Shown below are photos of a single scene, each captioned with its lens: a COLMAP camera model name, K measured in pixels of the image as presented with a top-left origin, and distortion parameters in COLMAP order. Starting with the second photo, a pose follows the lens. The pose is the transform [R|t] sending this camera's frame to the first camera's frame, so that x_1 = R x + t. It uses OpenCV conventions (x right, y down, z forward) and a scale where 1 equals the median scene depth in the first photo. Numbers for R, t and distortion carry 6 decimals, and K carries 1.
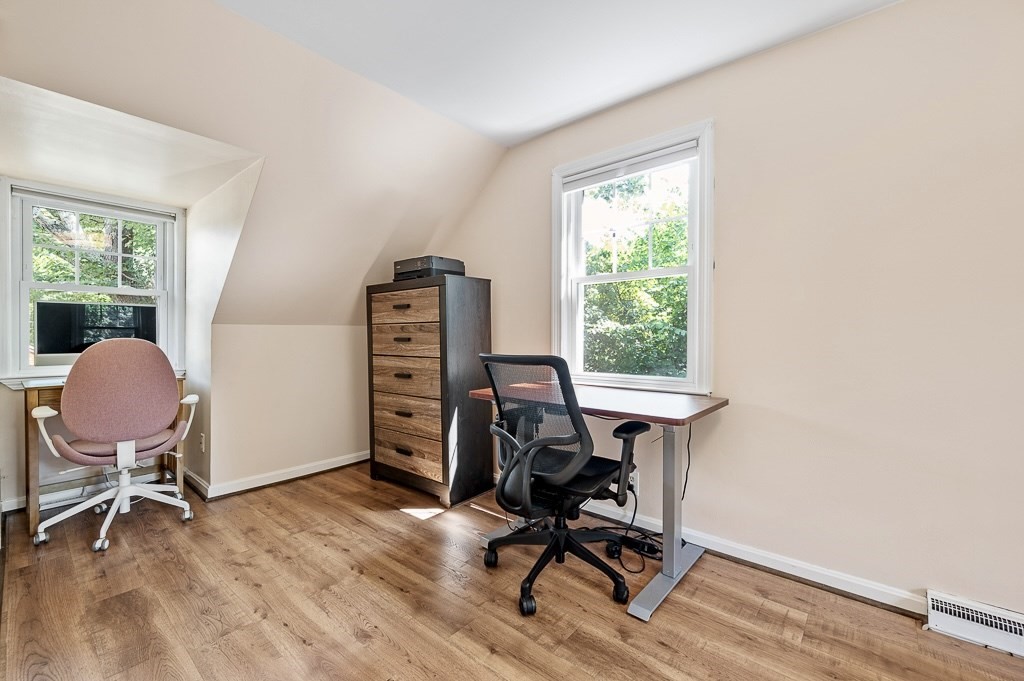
lens RADIAL K [[424.5, 0, 510.6], [0, 424.5, 339.7], [0, 0, 1]] dist [0.003285, 0.000002]
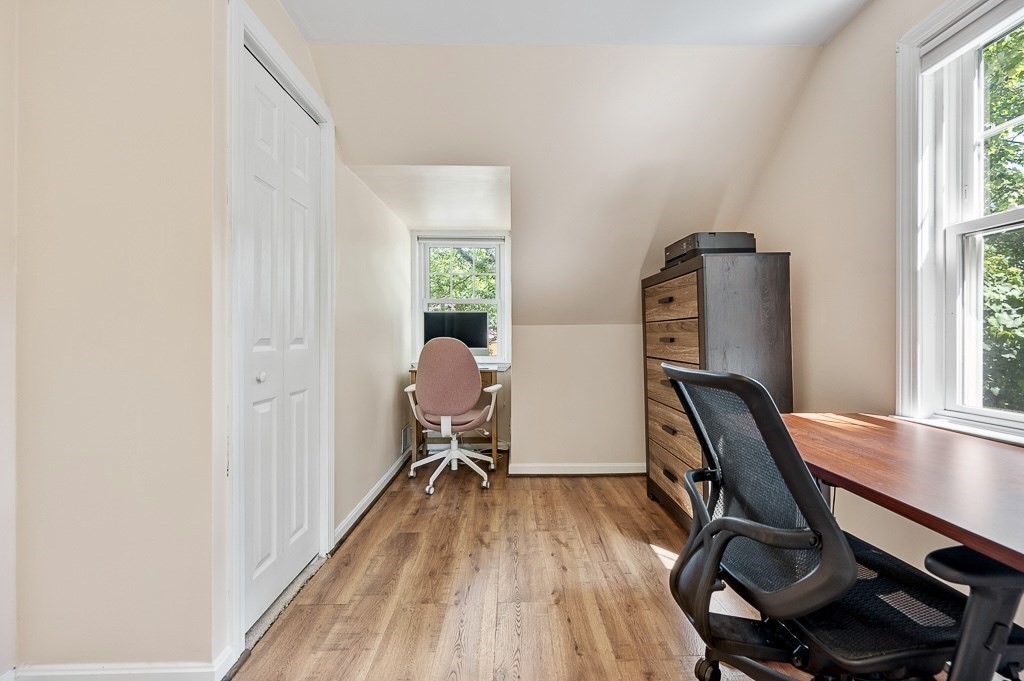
lens RADIAL K [[424.5, 0, 514.2], [0, 424.5, 336.4], [0, 0, 1]] dist [0.003285, 0.000002]
pose [[0.666083, 0.002838, -0.745872, 0.181386], [-0.006223, 0.999979, -0.001753, -0.004462], [0.745851, 0.005809, 0.666087, 0.244308]]
